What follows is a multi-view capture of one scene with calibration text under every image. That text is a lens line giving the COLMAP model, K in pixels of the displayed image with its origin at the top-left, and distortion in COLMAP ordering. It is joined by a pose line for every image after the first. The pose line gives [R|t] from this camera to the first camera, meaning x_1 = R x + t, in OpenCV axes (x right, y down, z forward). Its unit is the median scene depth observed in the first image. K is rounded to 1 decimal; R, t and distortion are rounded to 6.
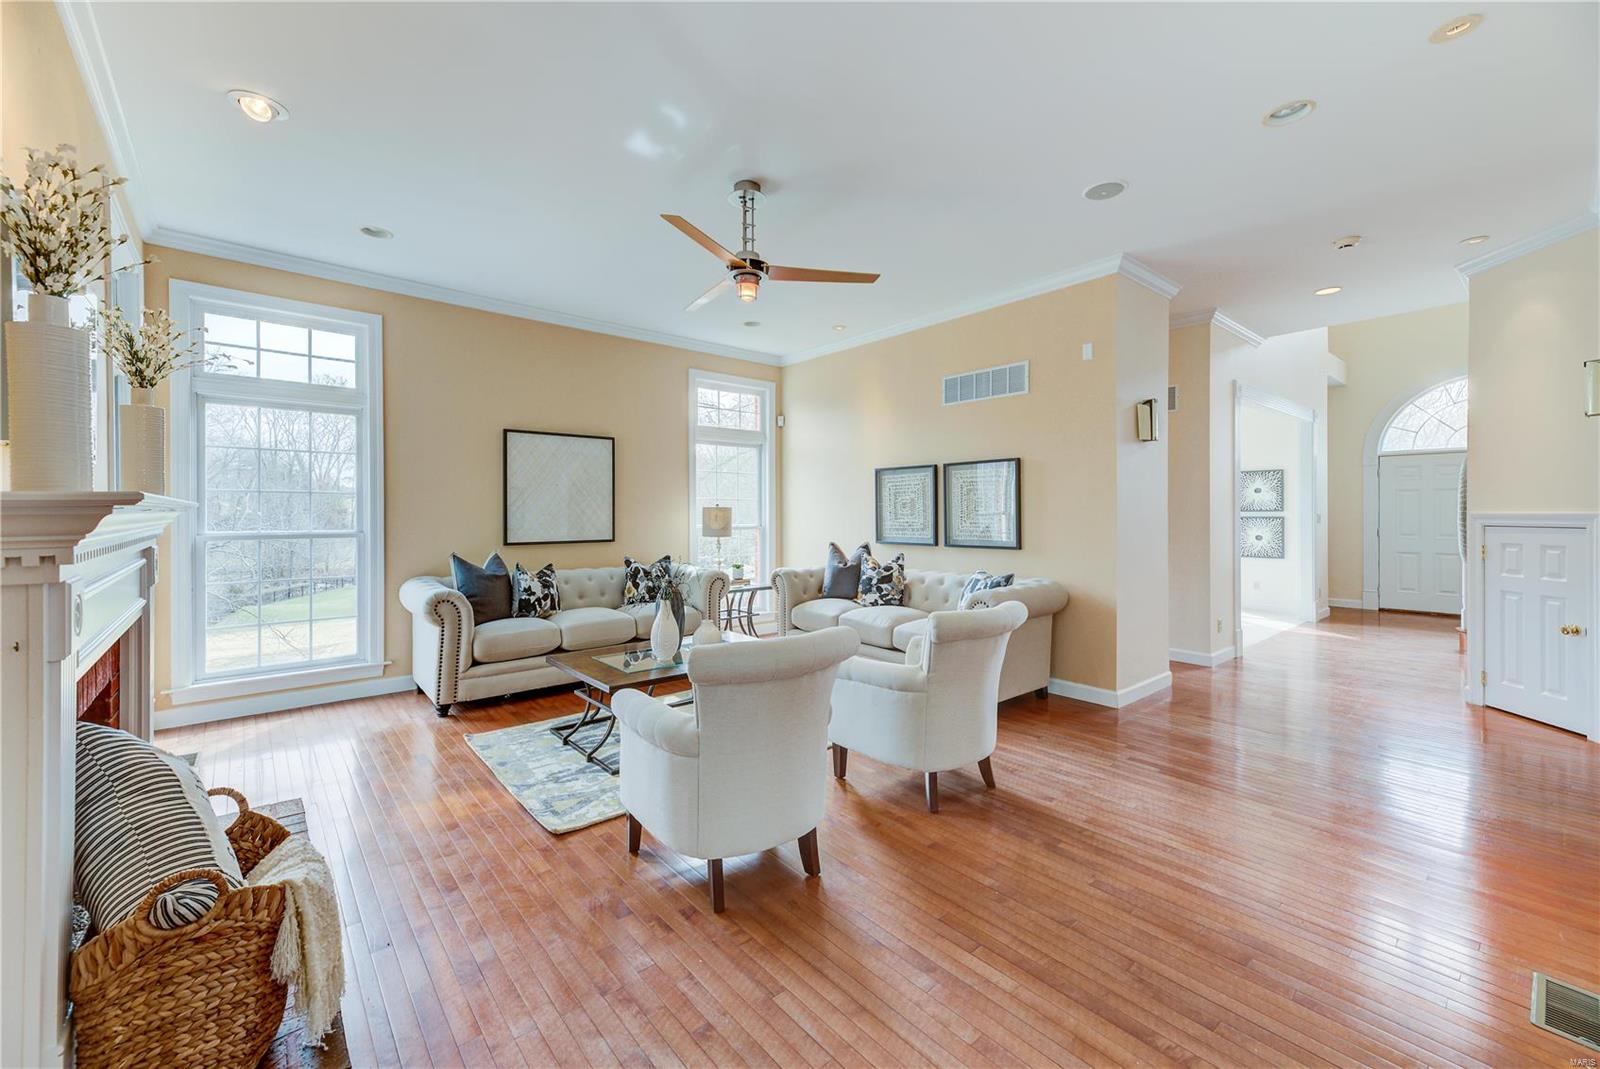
lens RADIAL K [[652.6, 0, 819.2], [0, 652.6, 510.8], [0, 0, 1]] dist [0.023939, 0.000020]
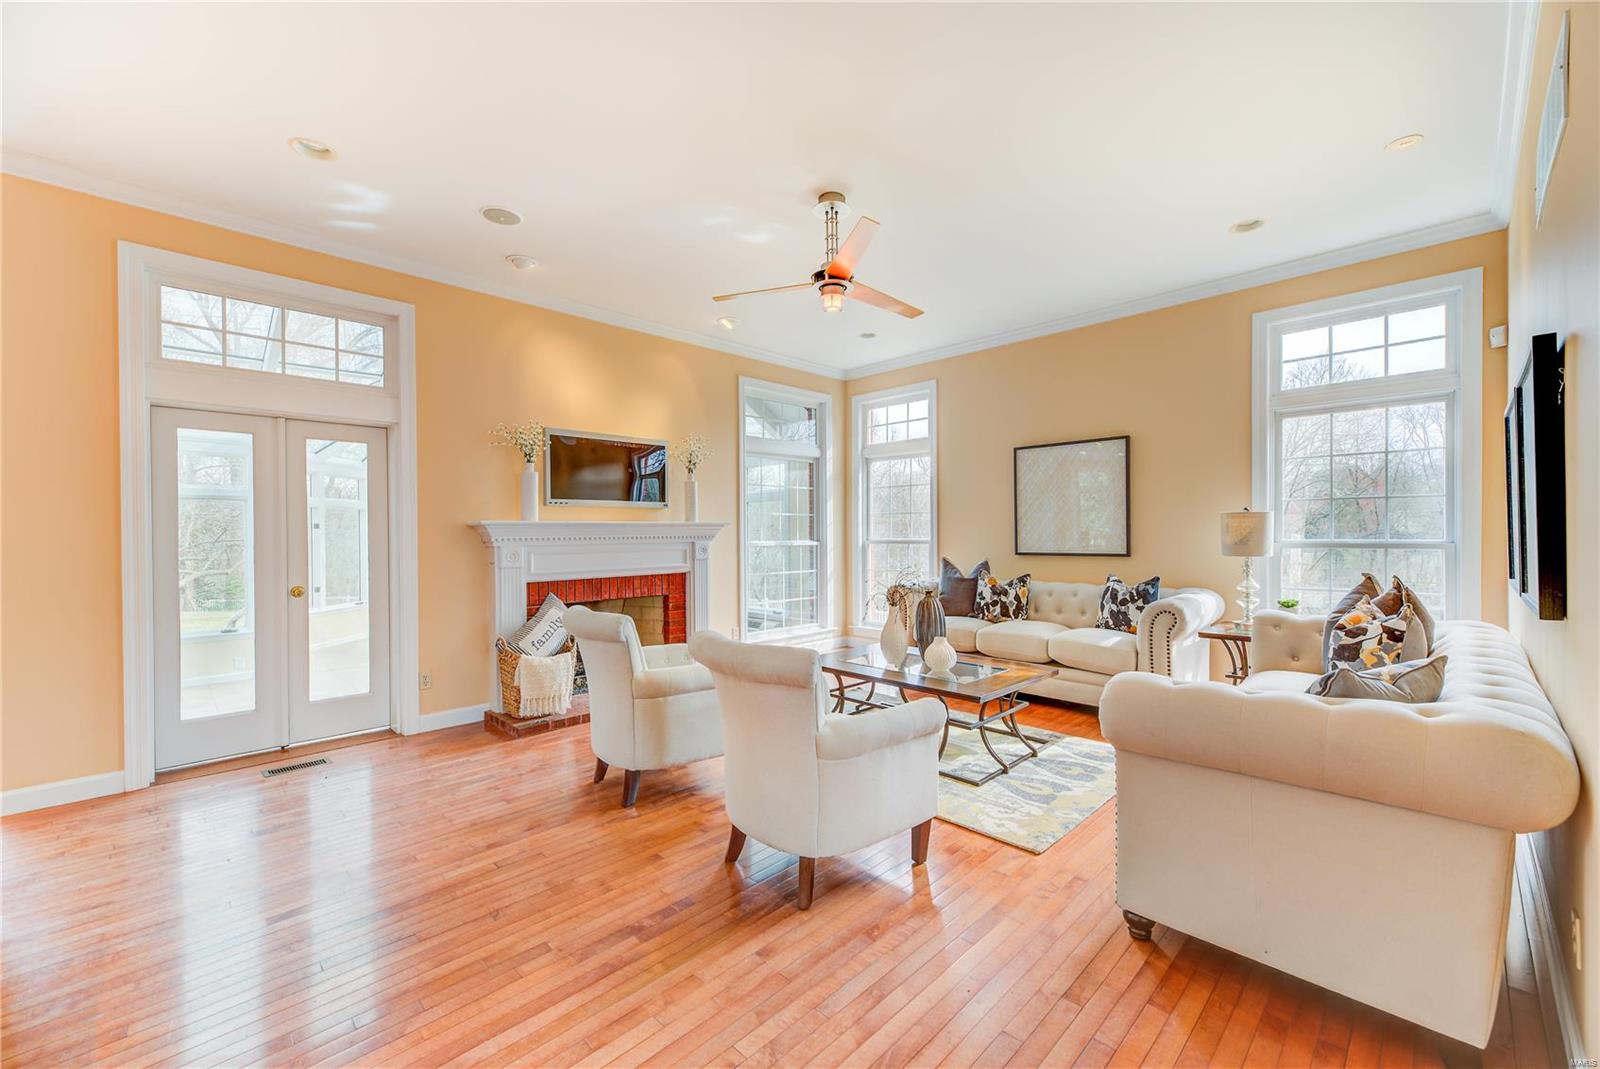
lens RADIAL K [[641.2, 0, 820.6], [0, 641.2, 567.5], [0, 0, 1]] dist [0.022571, 0.000030]
pose [[0.078176, 0.068626, -0.994575, 0.710242], [0.022531, 0.997252, 0.070582, -0.011822], [0.996685, -0.027927, 0.076415, 0.717849]]
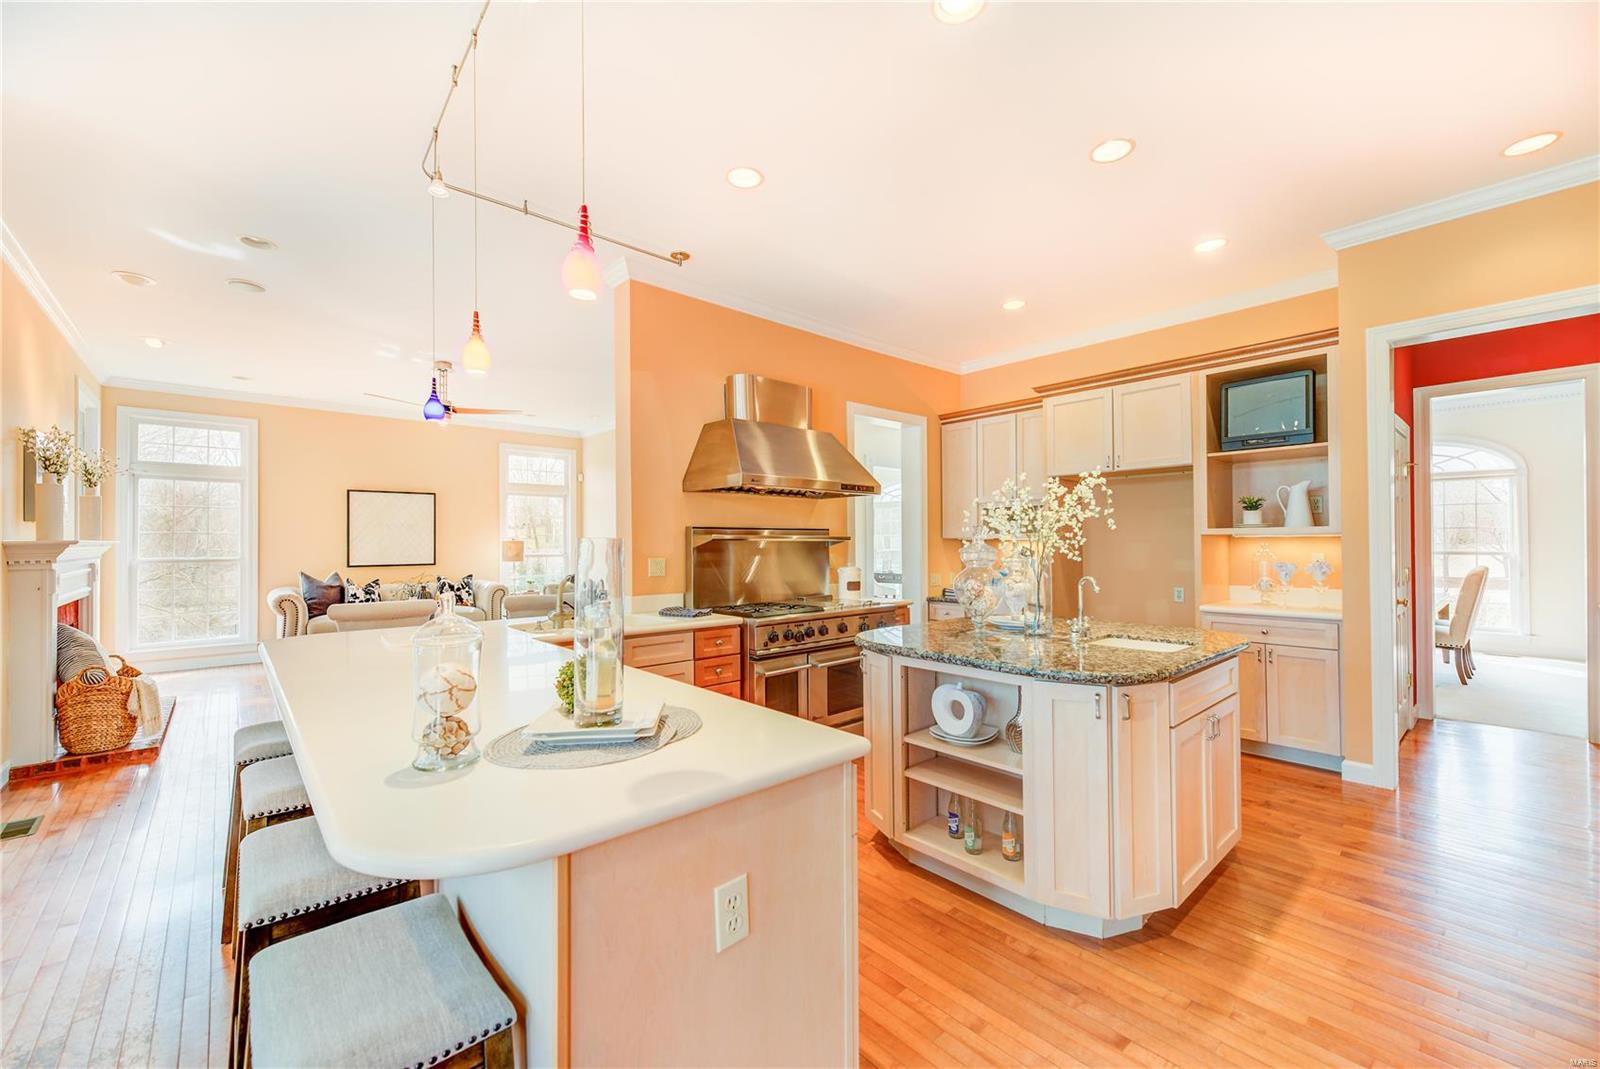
lens RADIAL K [[640.3, 0, 800.0], [0, 640.3, 534.5], [0, 0, 1]] dist [0.020617, -0.000032]
pose [[0.999957, -0.001947, 0.009050, 0.661373], [0.002046, 0.999938, -0.010951, -0.004258], [-0.009028, 0.010969, 0.999899, -0.595242]]
